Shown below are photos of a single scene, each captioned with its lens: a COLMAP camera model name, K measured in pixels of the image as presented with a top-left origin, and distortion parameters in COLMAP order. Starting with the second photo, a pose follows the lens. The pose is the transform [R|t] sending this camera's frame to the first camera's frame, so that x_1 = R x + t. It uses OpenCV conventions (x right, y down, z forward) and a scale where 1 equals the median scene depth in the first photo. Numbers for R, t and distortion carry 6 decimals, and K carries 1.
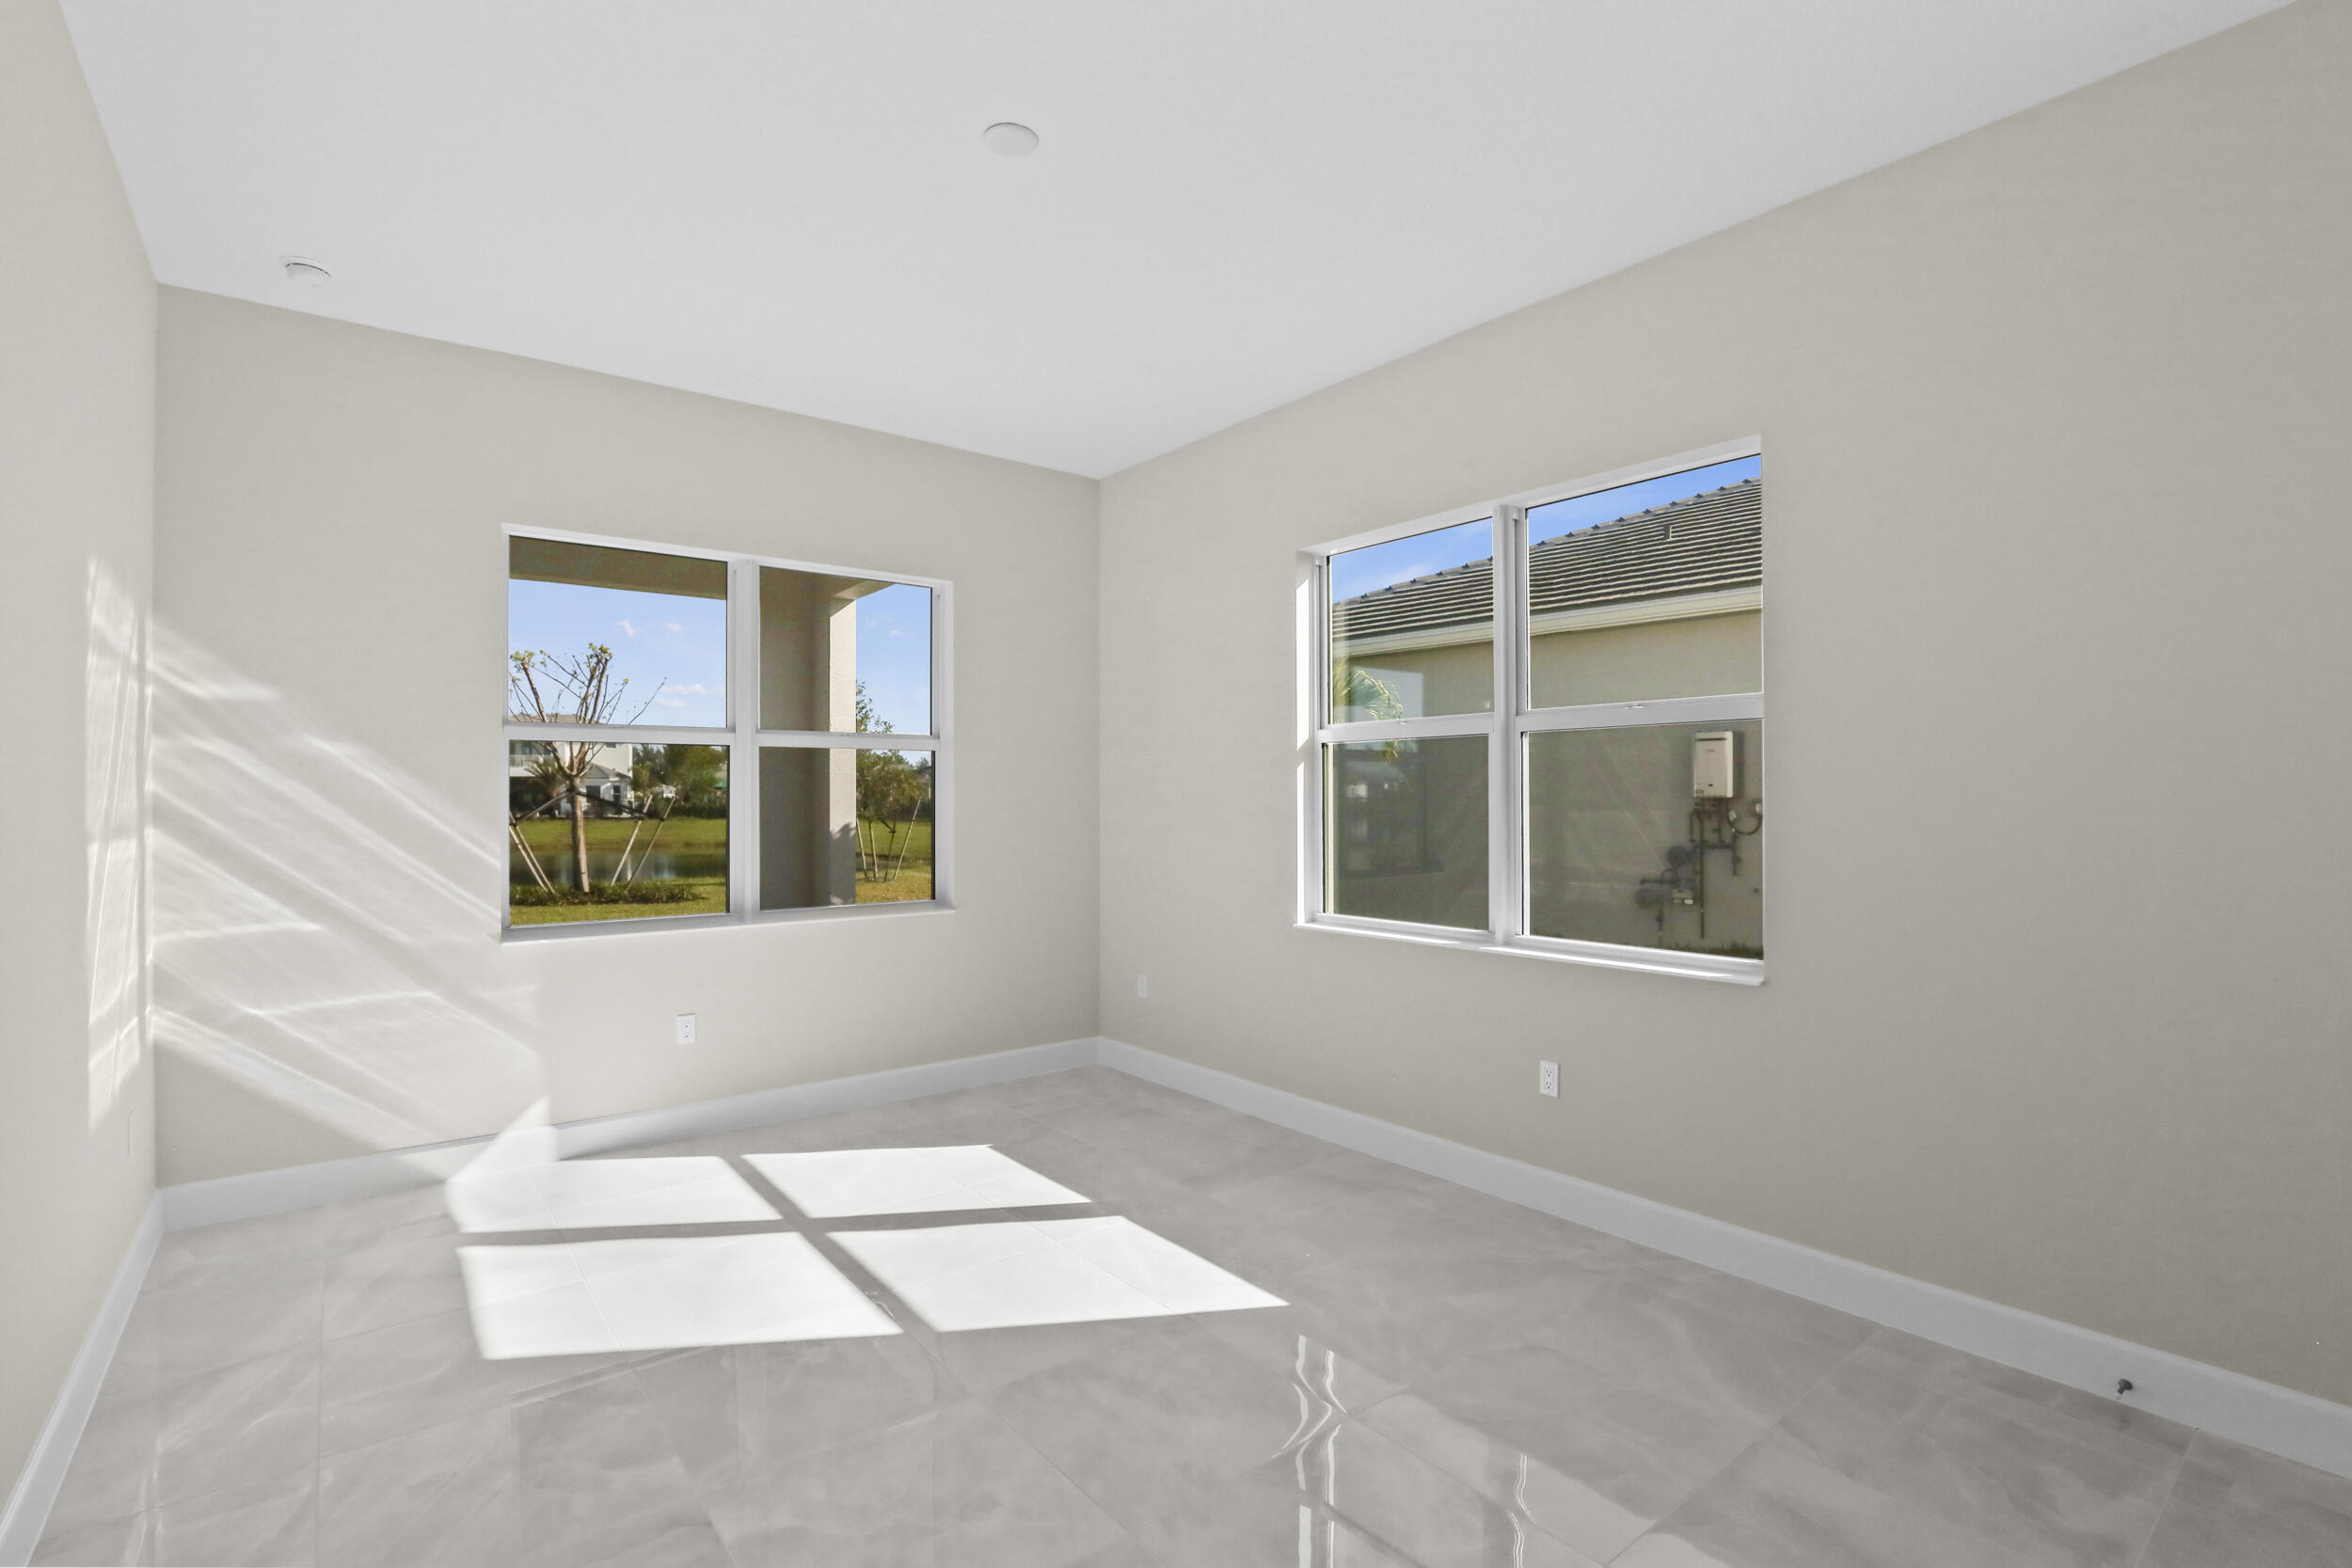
lens RADIAL K [[1102.2, 0, 1153.1], [0, 1102.2, 791.1], [0, 0, 1]] dist [-0.001158, 0.000085]
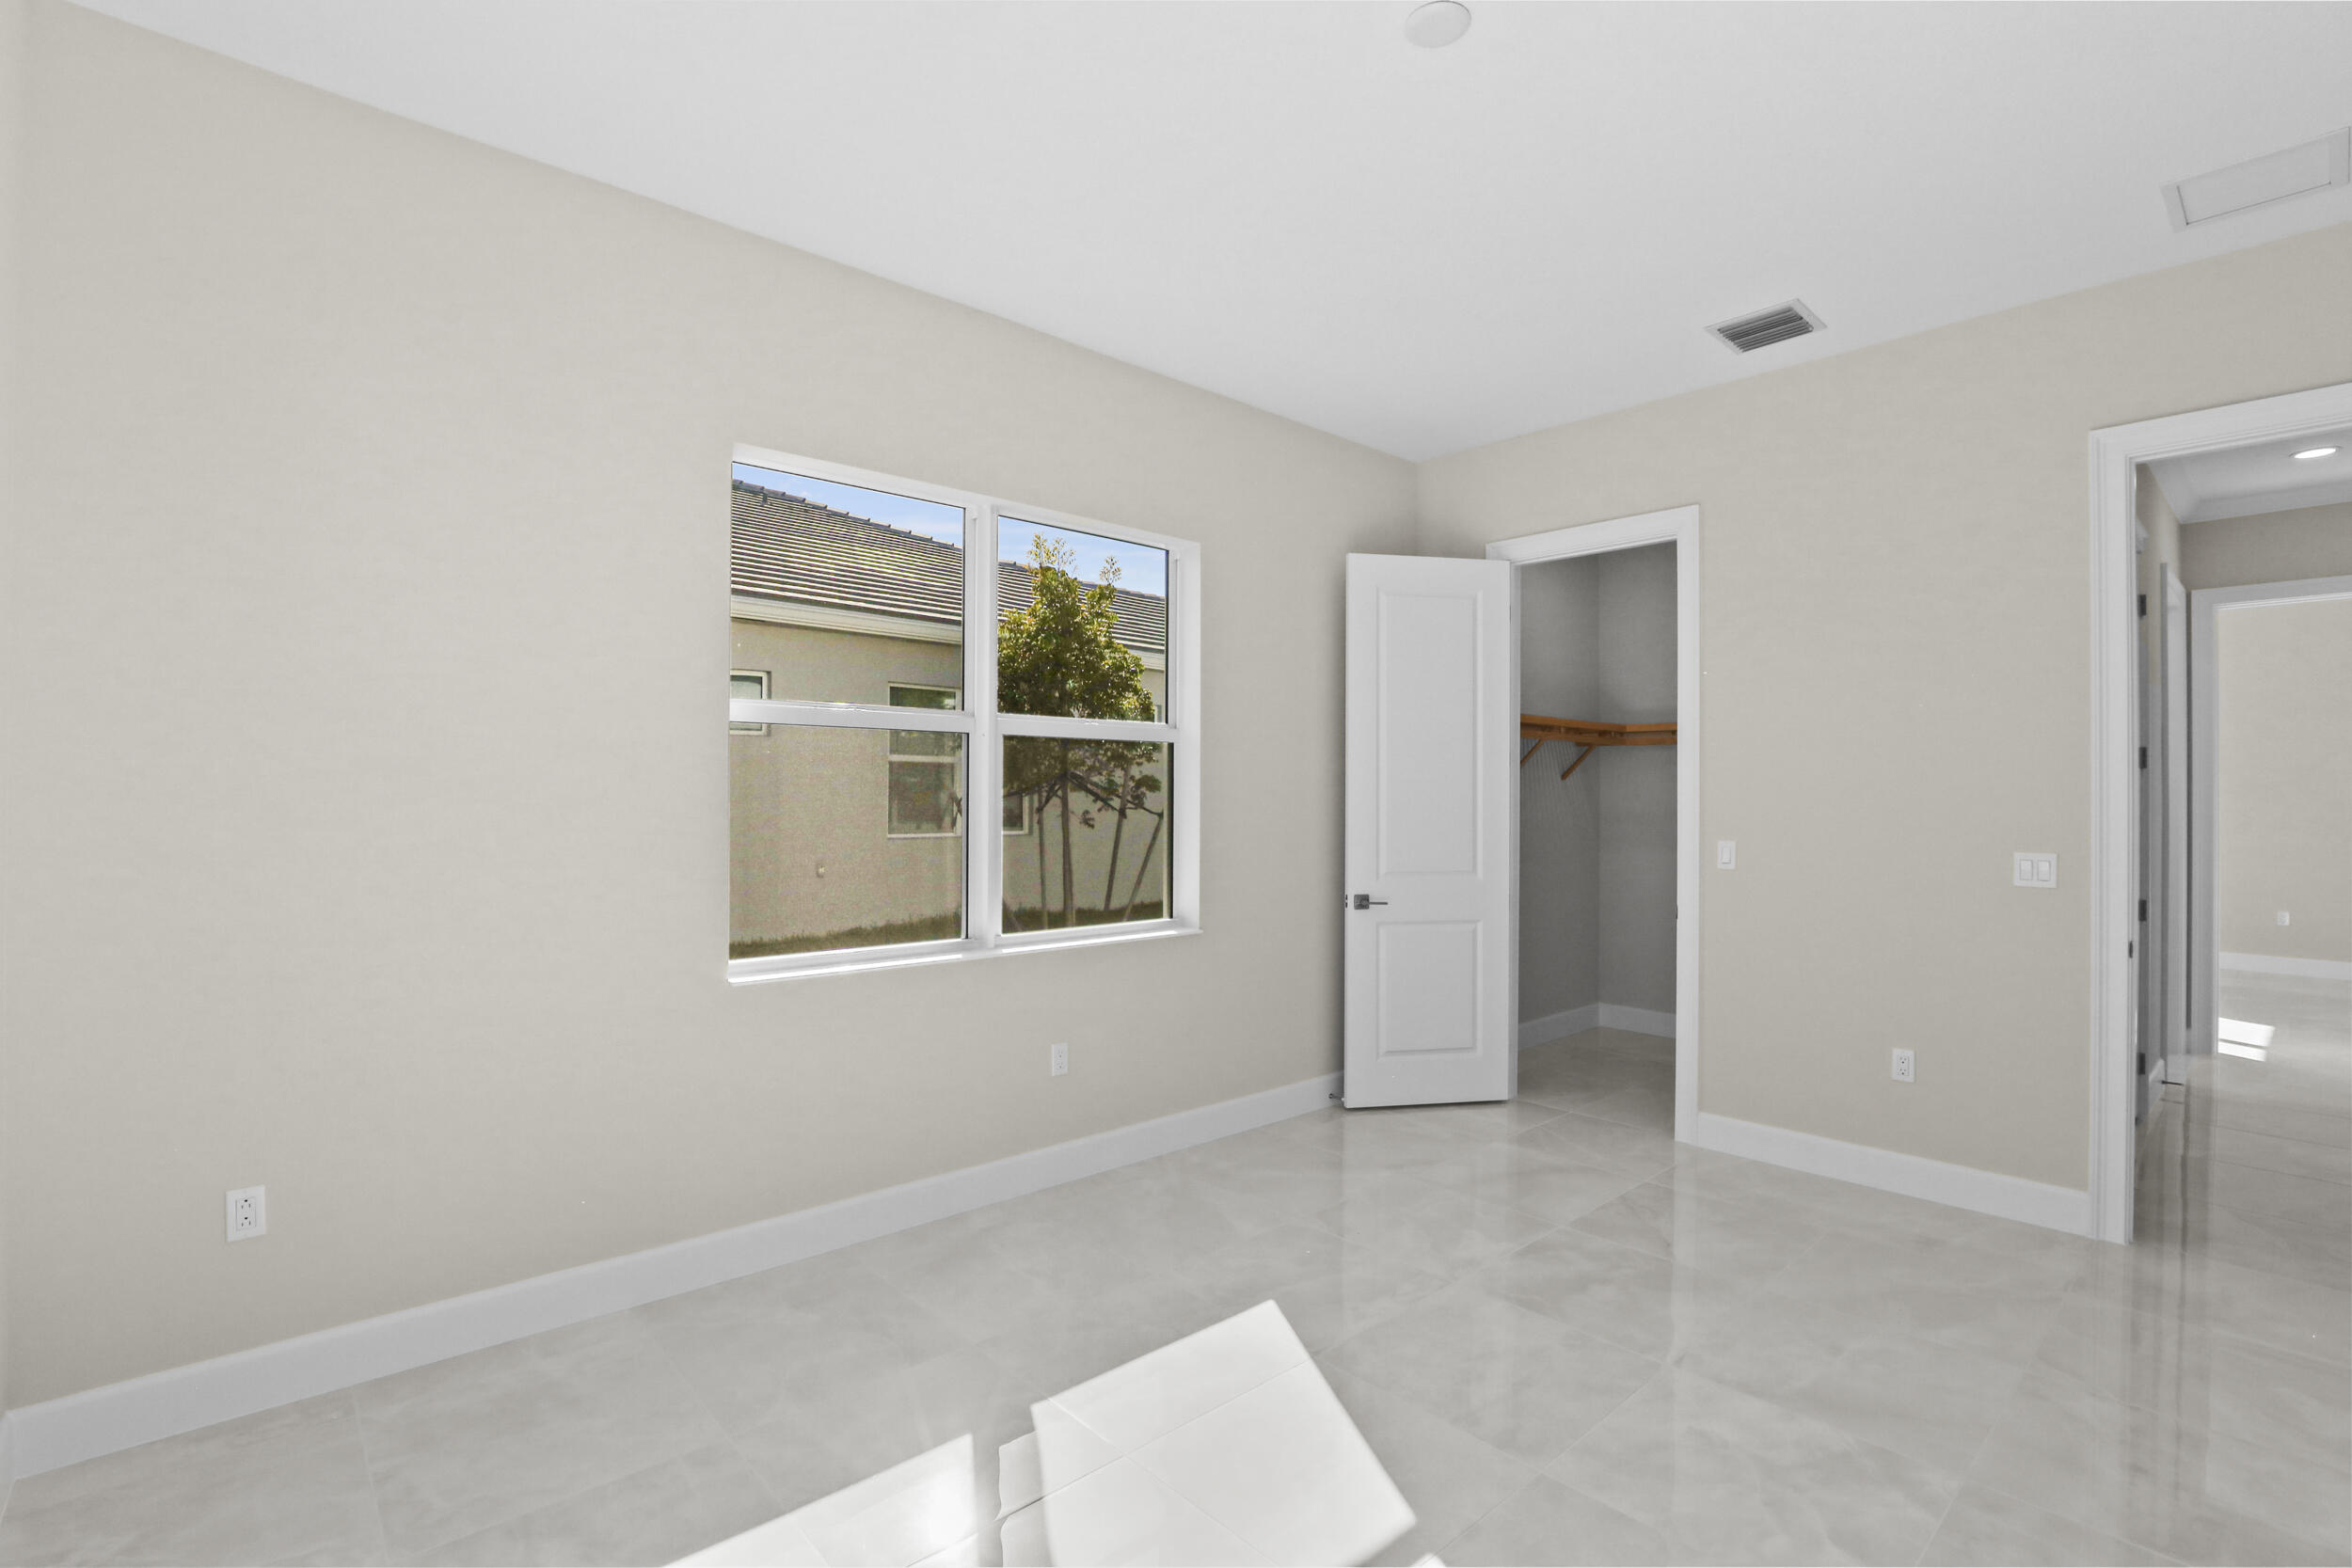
lens RADIAL K [[1096.1, 0, 1191.1], [0, 1096.1, 792.0], [0, 0, 1]] dist [-0.010191, -0.000588]
pose [[-0.084944, 0.003050, 0.996381, -0.686779], [-0.011469, 0.999926, -0.004039, 0.000703], [-0.996320, -0.011770, -0.084903, 0.912742]]
